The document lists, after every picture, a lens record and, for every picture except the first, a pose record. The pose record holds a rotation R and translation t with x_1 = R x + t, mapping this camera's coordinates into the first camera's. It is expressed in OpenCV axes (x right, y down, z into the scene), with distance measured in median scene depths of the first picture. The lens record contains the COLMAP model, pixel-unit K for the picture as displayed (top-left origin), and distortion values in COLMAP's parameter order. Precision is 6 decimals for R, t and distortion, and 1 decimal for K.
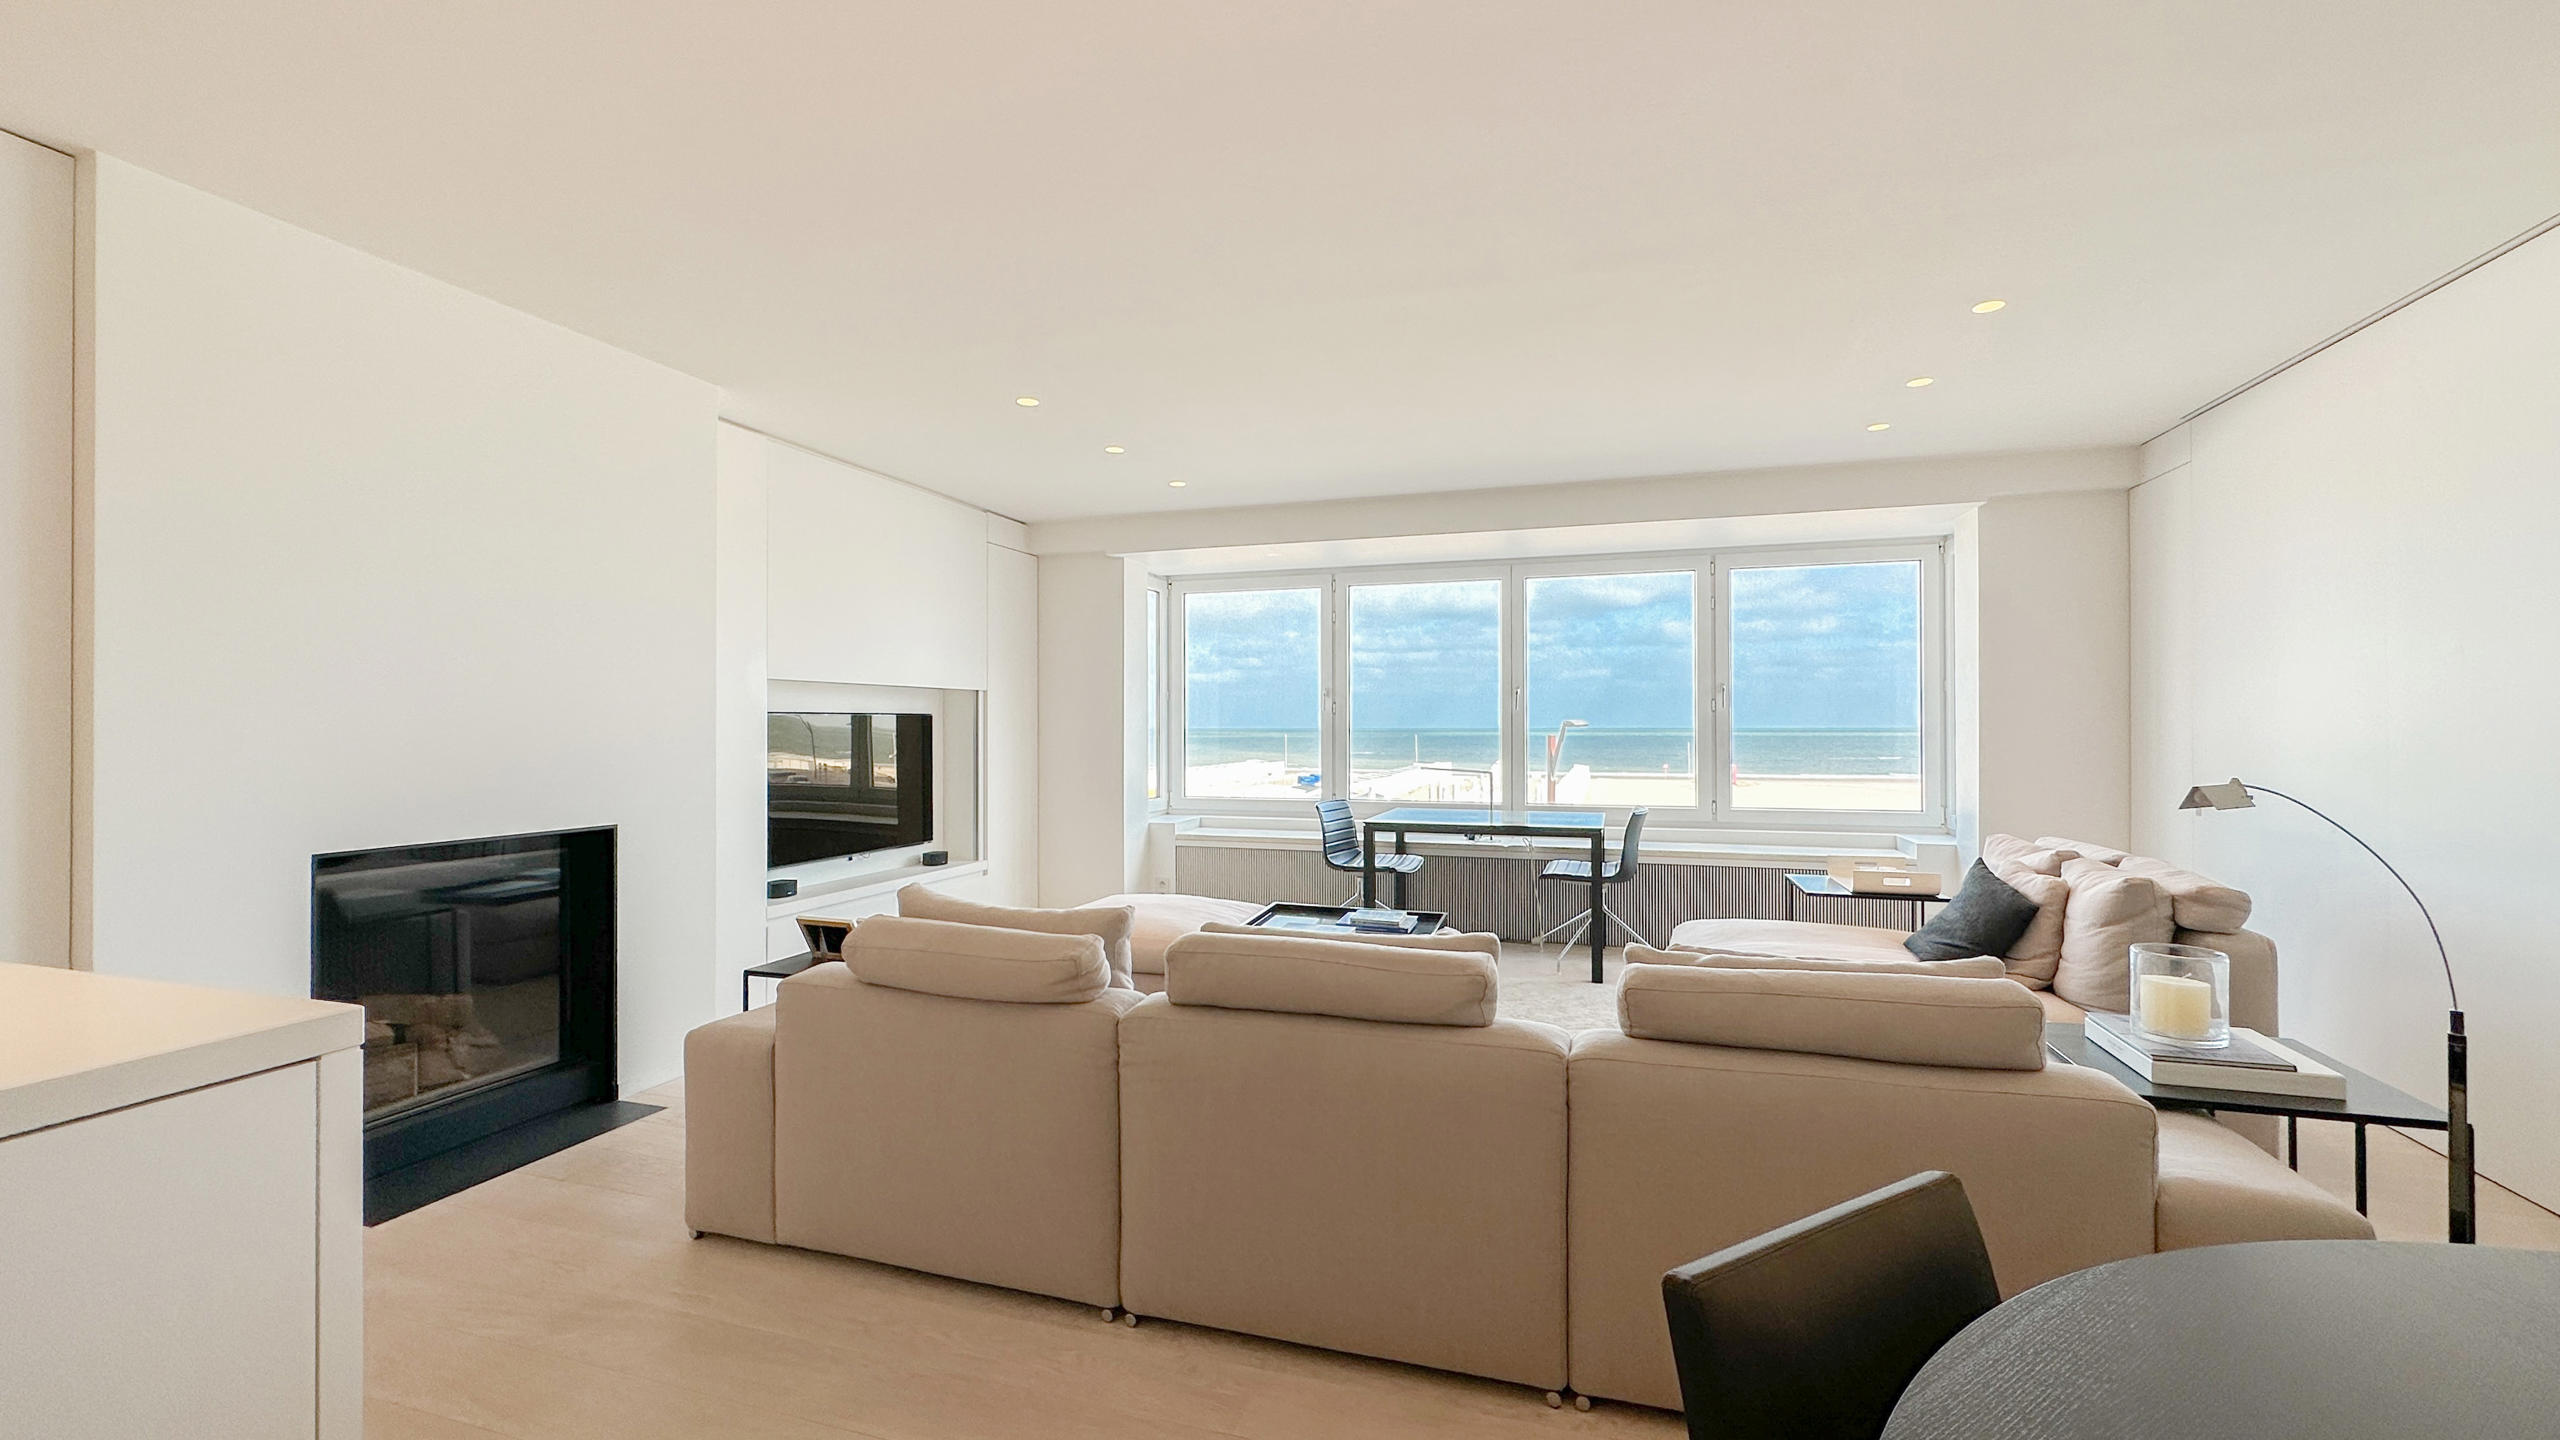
lens RADIAL K [[1033.3, 0, 1278.6], [0, 1033.3, 718.7], [0, 0, 1]] dist [-0.001748, 0.000259]
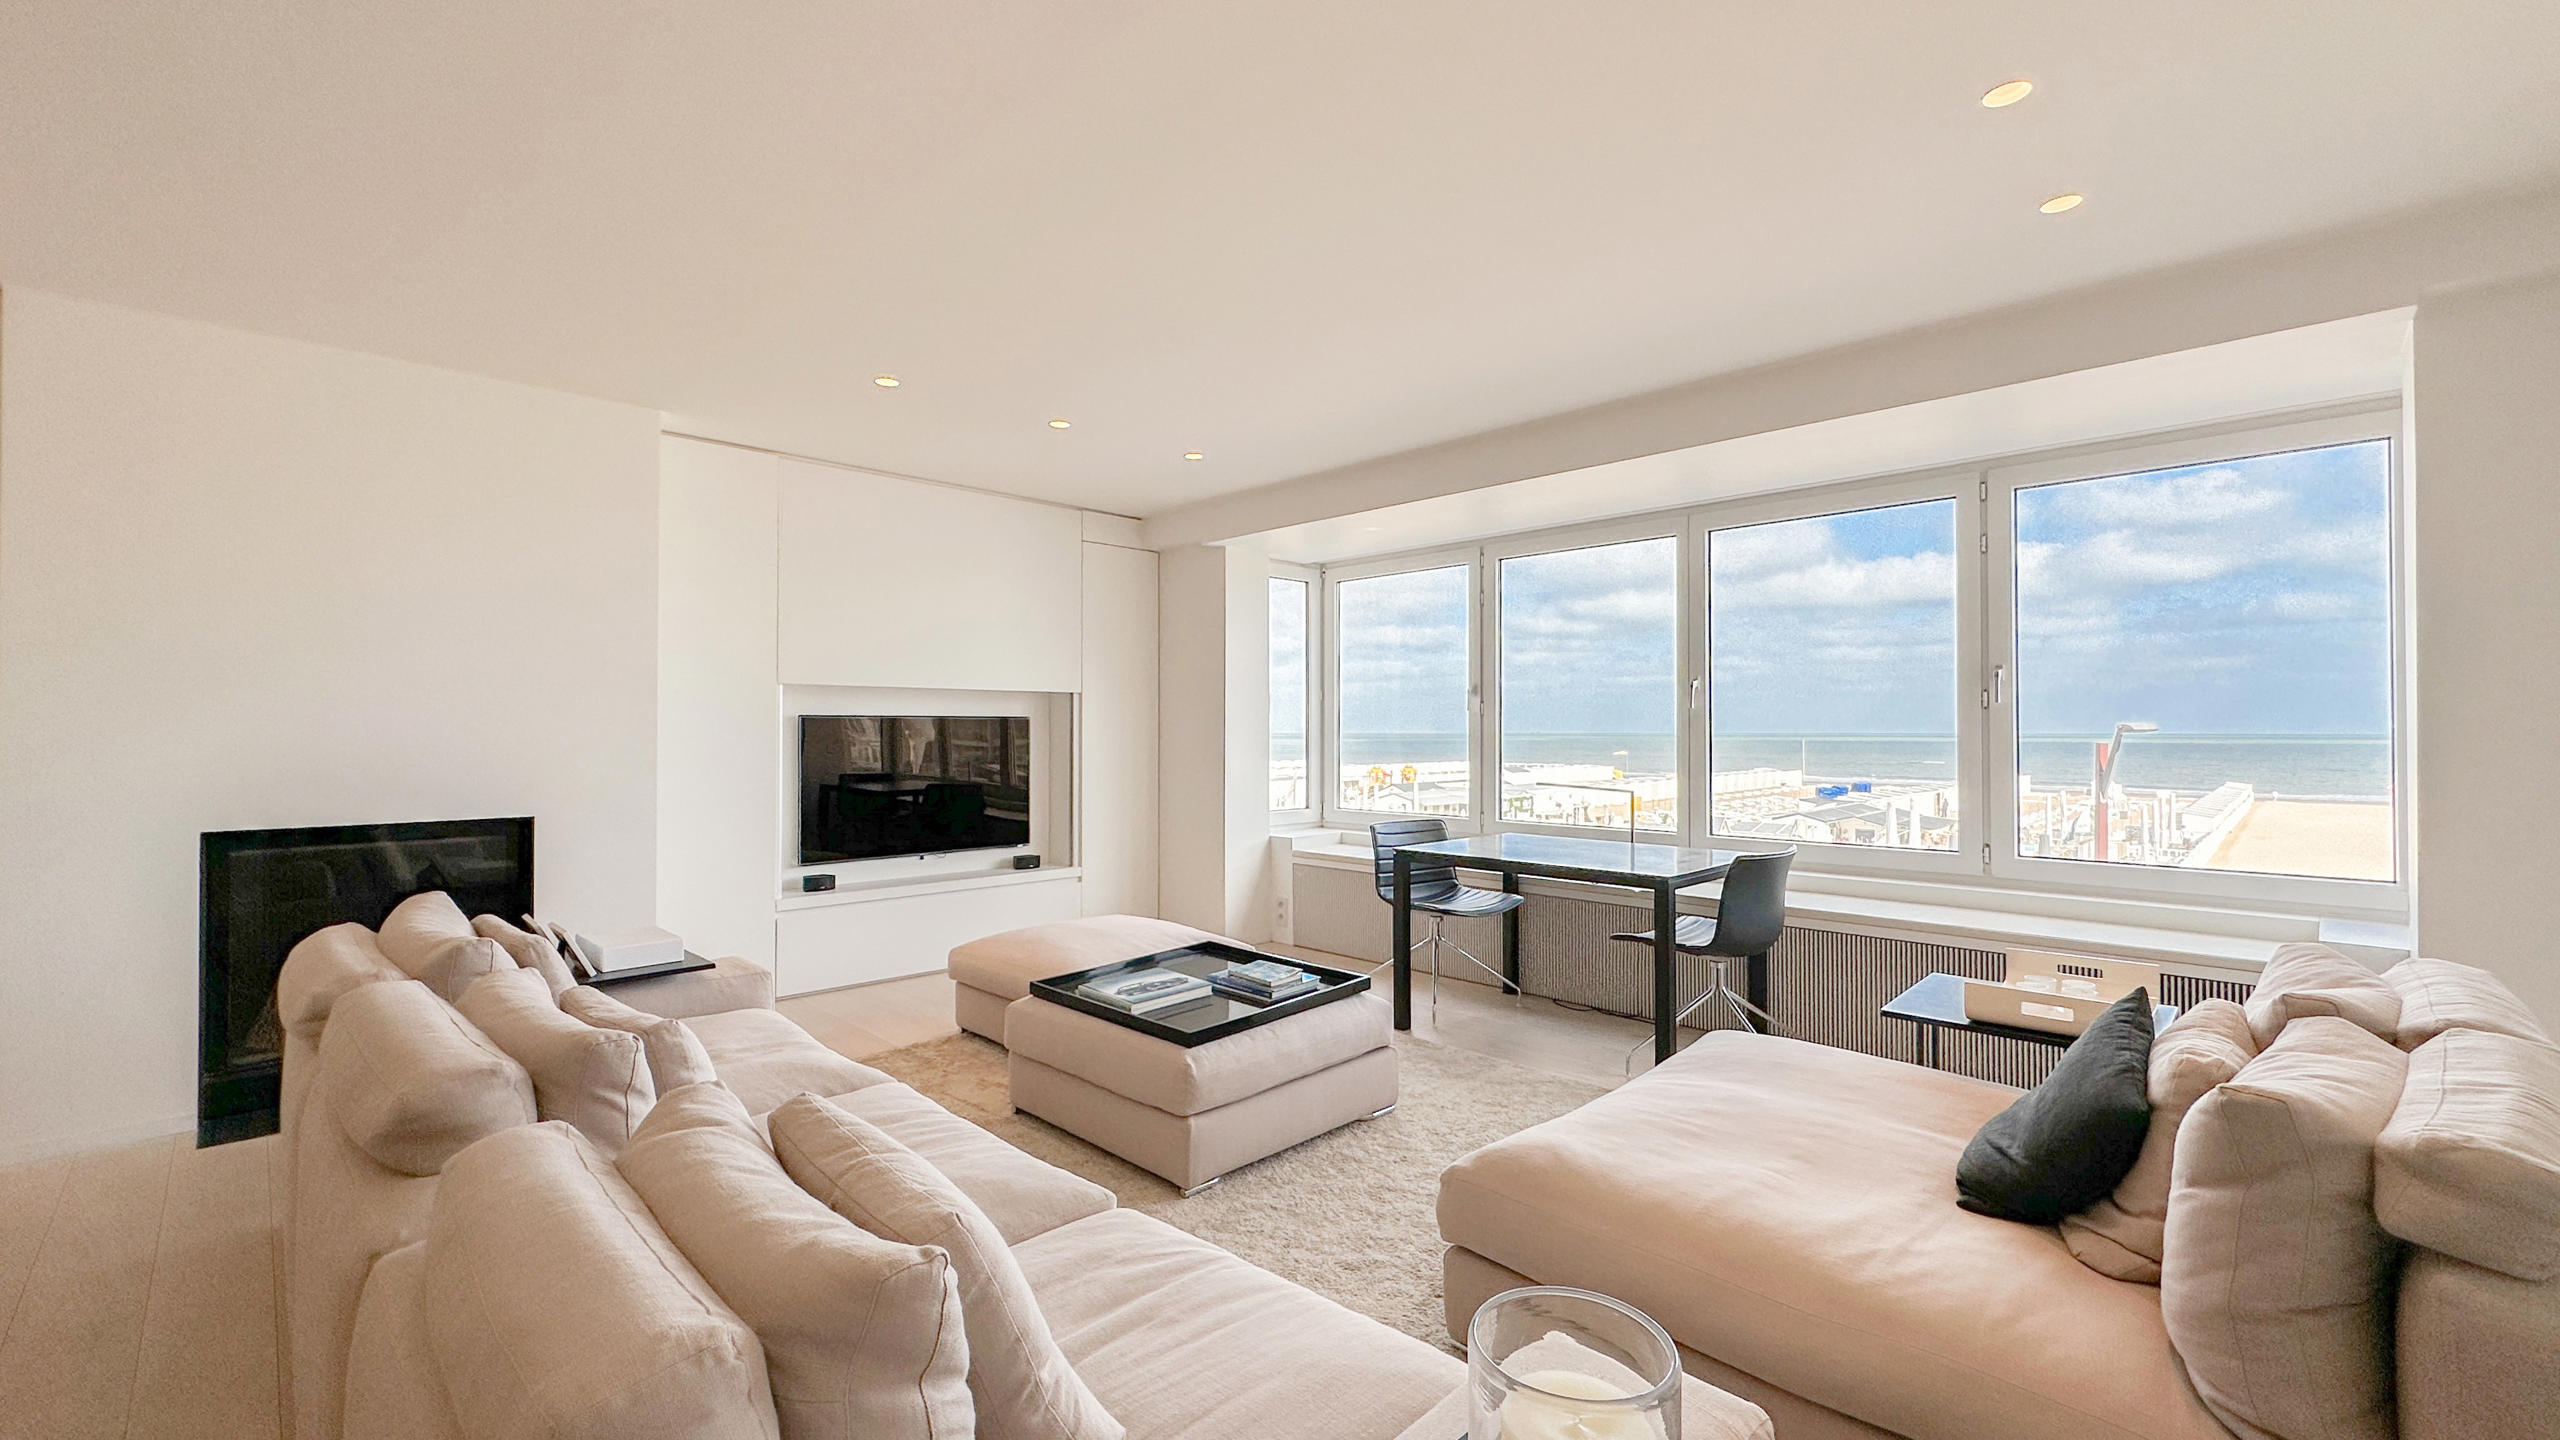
lens RADIAL K [[1033.3, 0, 1268.2], [0, 1033.3, 714.0], [0, 0, 1]] dist [-0.001748, 0.000259]
pose [[0.888584, -0.006494, -0.458667, 0.322497], [0.002532, 0.999954, -0.009253, 0.002213], [0.458706, 0.007061, 0.888560, 0.213166]]
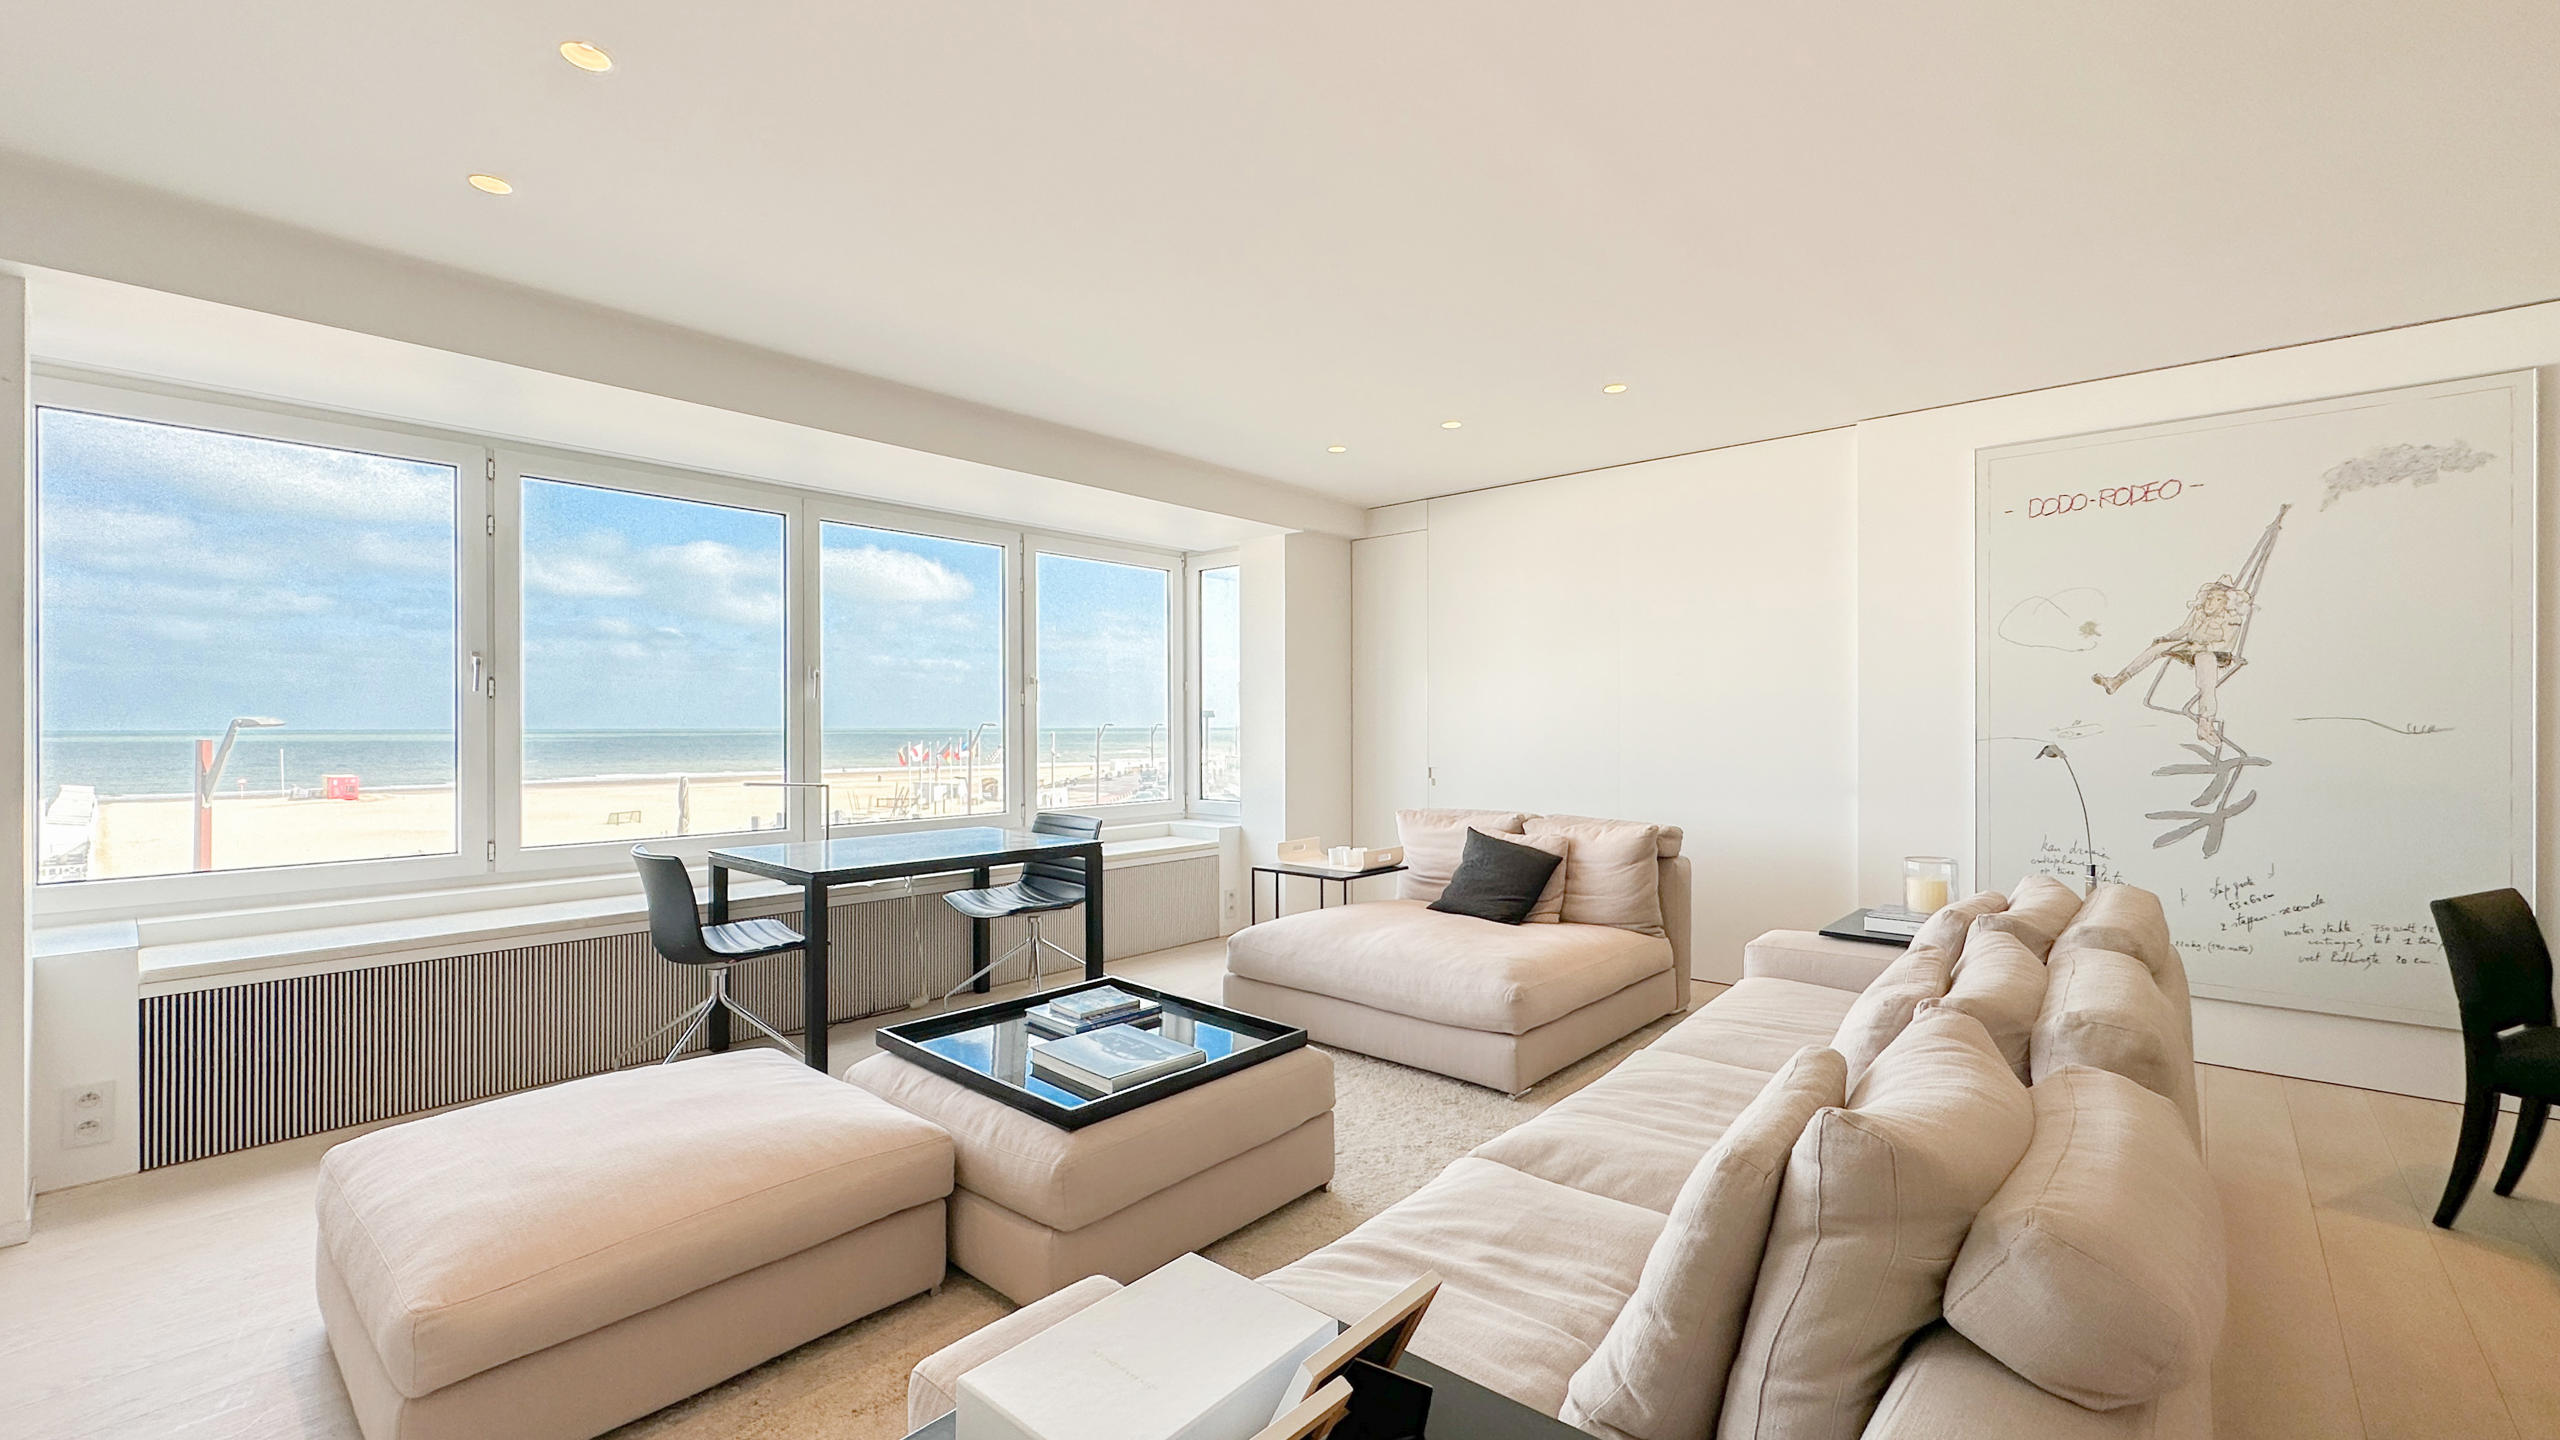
lens RADIAL K [[1033.3, 0, 1272.8], [0, 1033.3, 728.4], [0, 0, 1]] dist [-0.001748, 0.000259]
pose [[0.402744, -0.003903, 0.915304, -0.322656], [-0.003986, 0.999974, 0.006018, 0.007623], [-0.915304, -0.006072, 0.402718, 0.440509]]
